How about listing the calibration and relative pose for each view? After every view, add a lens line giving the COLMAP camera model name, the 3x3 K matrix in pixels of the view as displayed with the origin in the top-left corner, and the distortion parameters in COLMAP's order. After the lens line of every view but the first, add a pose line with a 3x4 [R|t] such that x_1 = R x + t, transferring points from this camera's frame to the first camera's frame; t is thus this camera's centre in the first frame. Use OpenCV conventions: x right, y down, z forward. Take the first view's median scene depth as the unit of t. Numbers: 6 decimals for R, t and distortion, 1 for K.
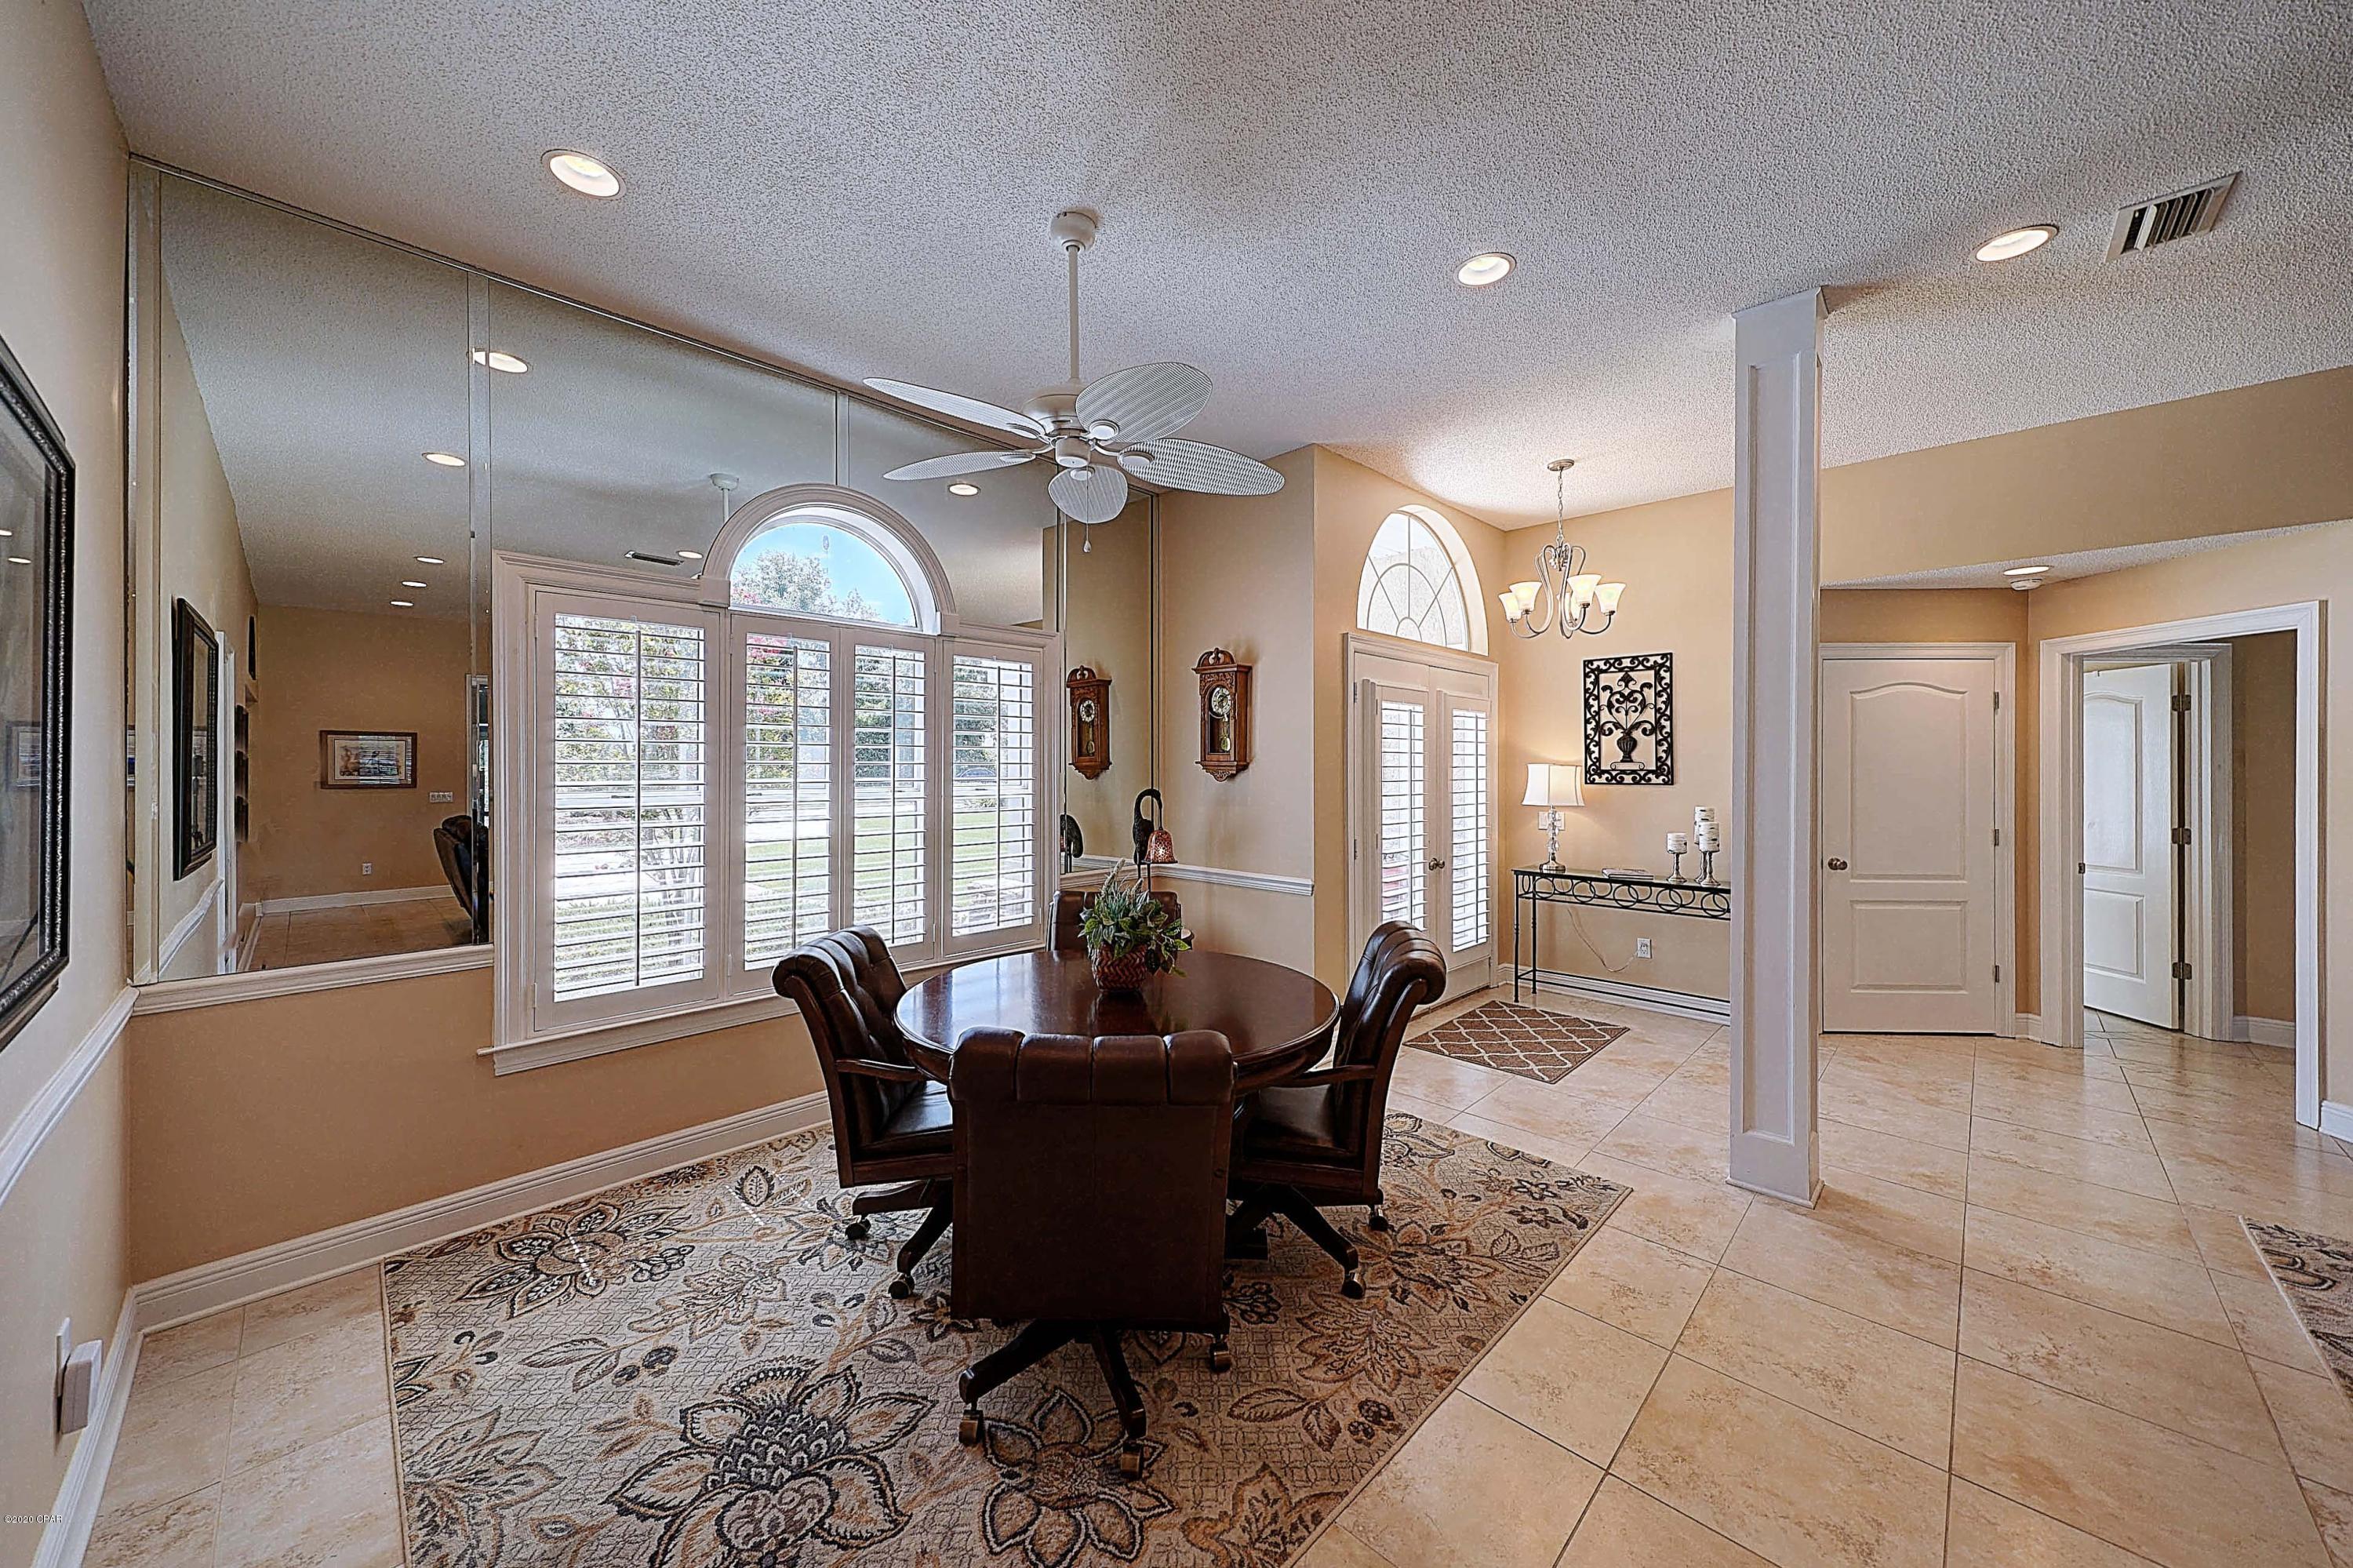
lens RADIAL K [[848.5, 0, 1099.4], [0, 848.5, 760.8], [0, 0, 1]] dist [0.012253, -0.000825]
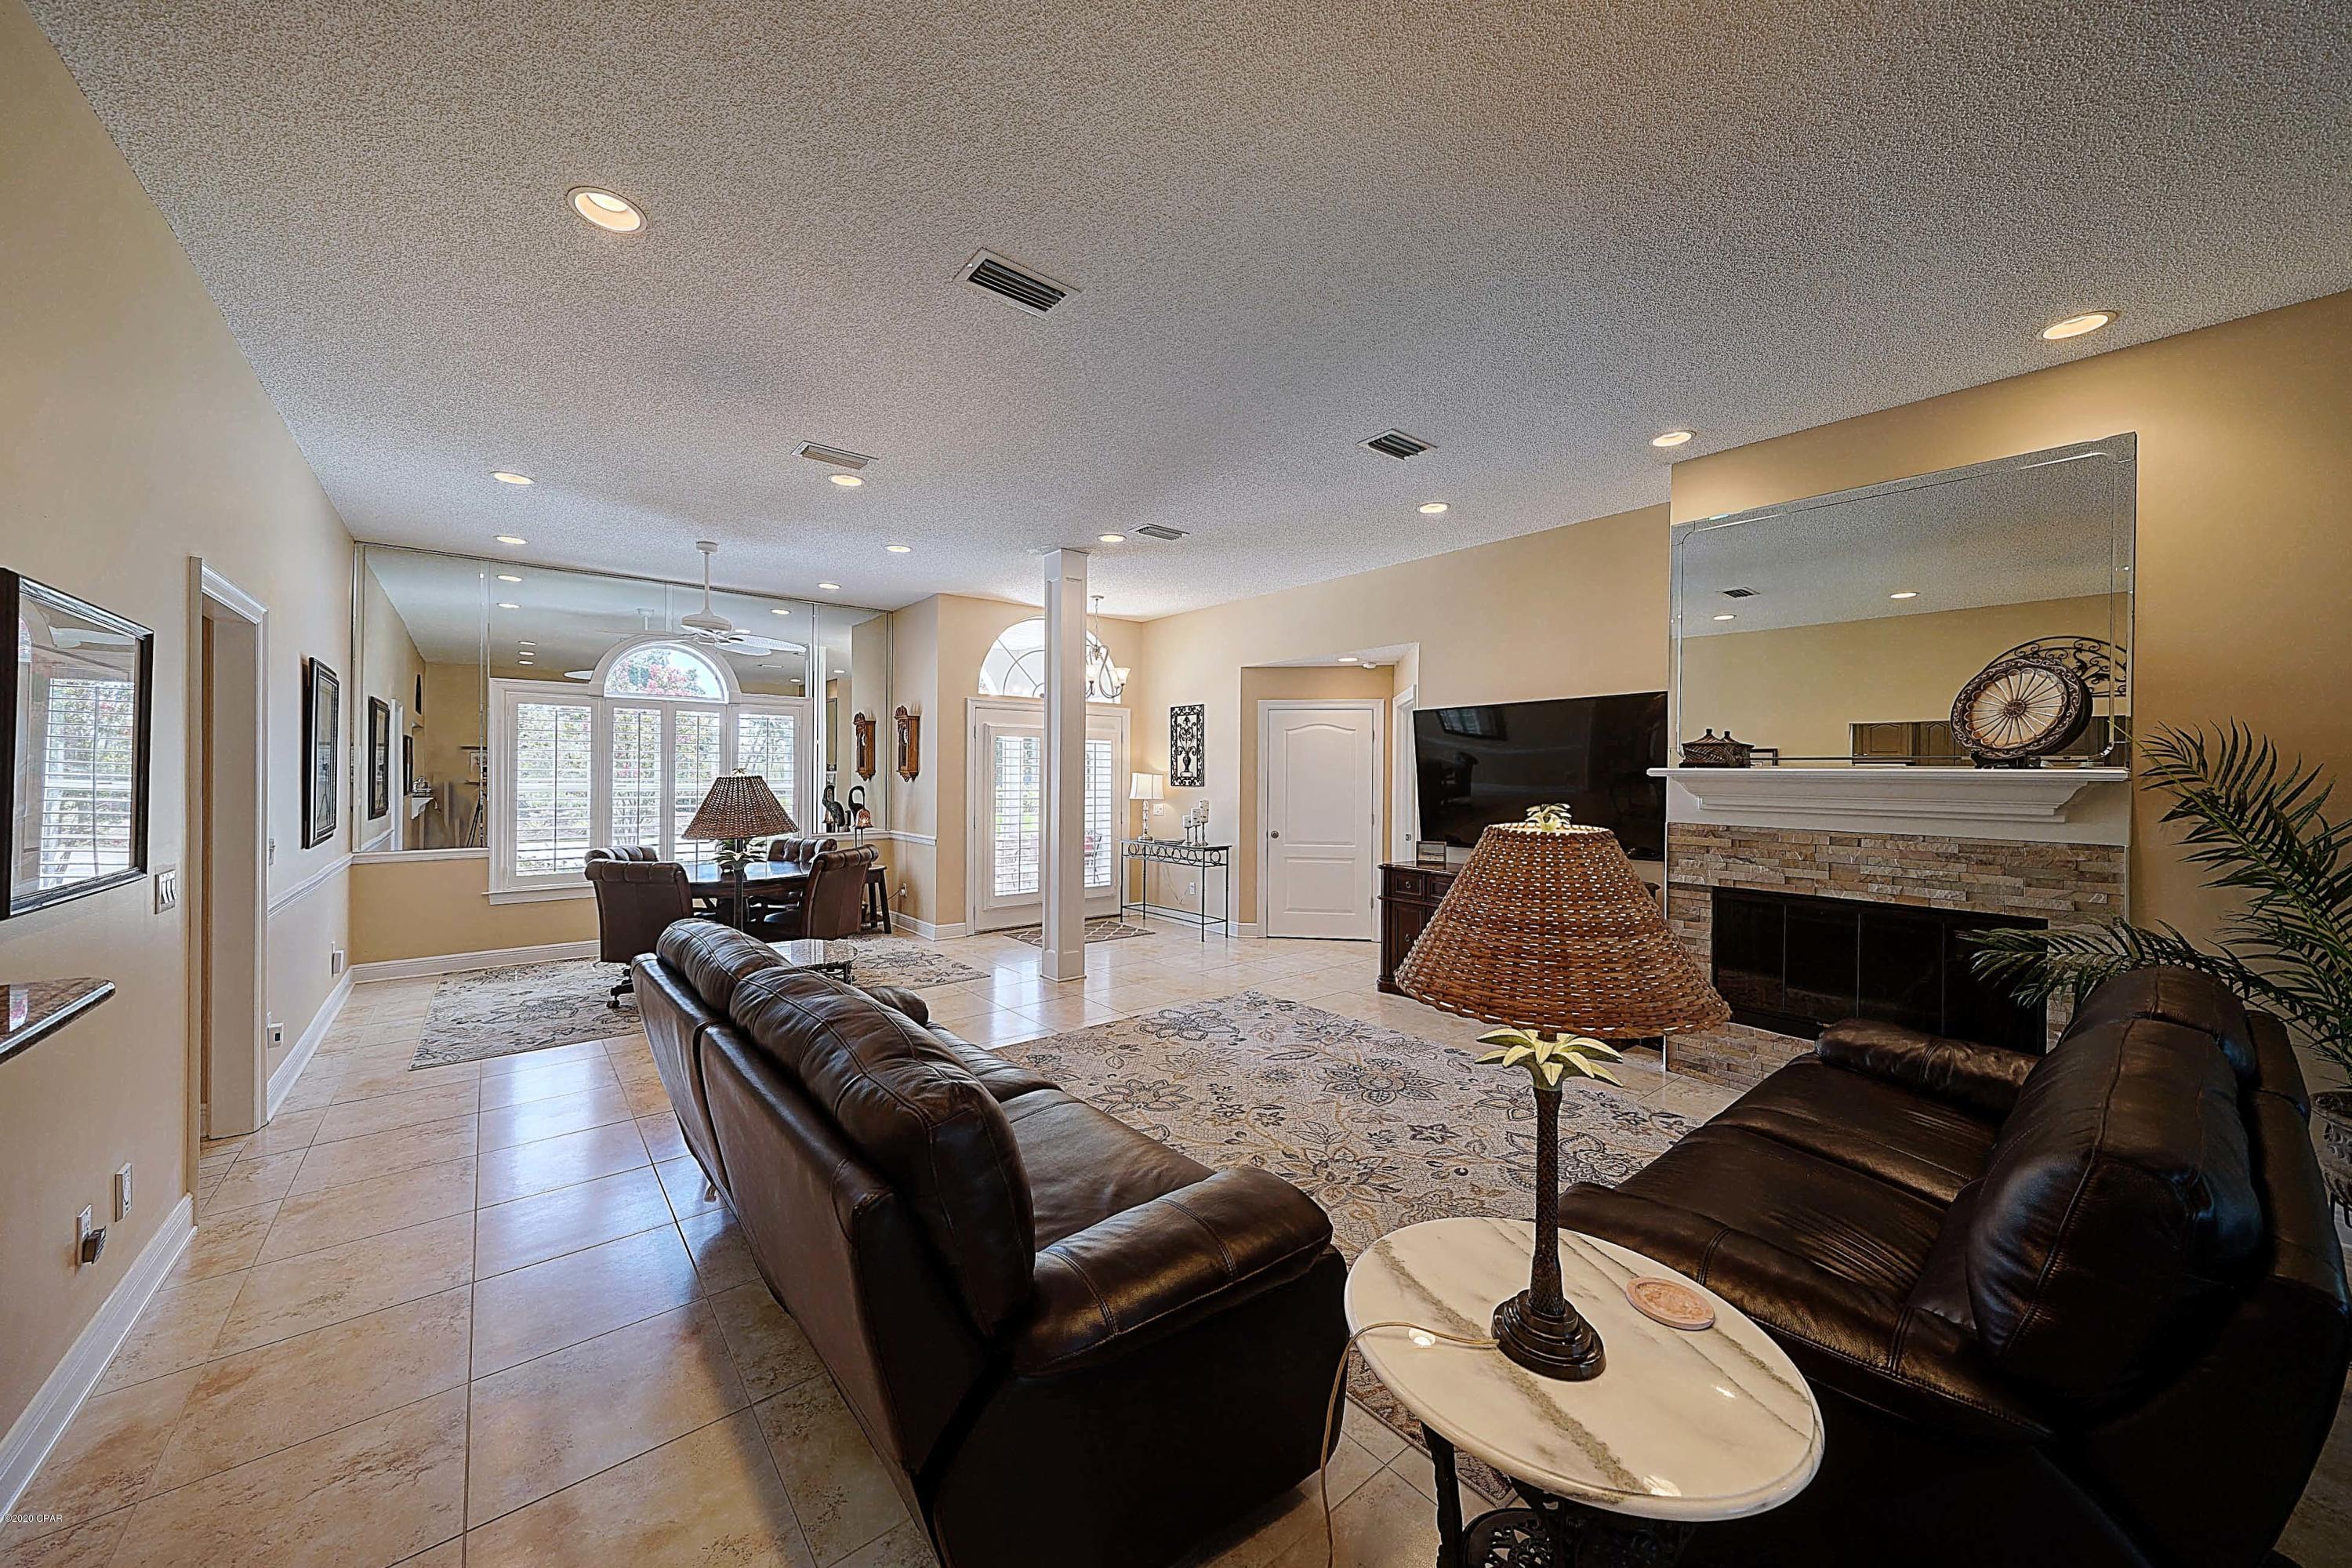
lens RADIAL K [[848.1, 0, 1105.7], [0, 848.1, 755.5], [0, 0, 1]] dist [0.012253, -0.000825]
pose [[0.993414, 0.001355, -0.114576, 0.661302], [-0.003559, 0.999813, -0.019031, 0.001548], [0.114529, 0.019313, 0.993232, -0.604244]]
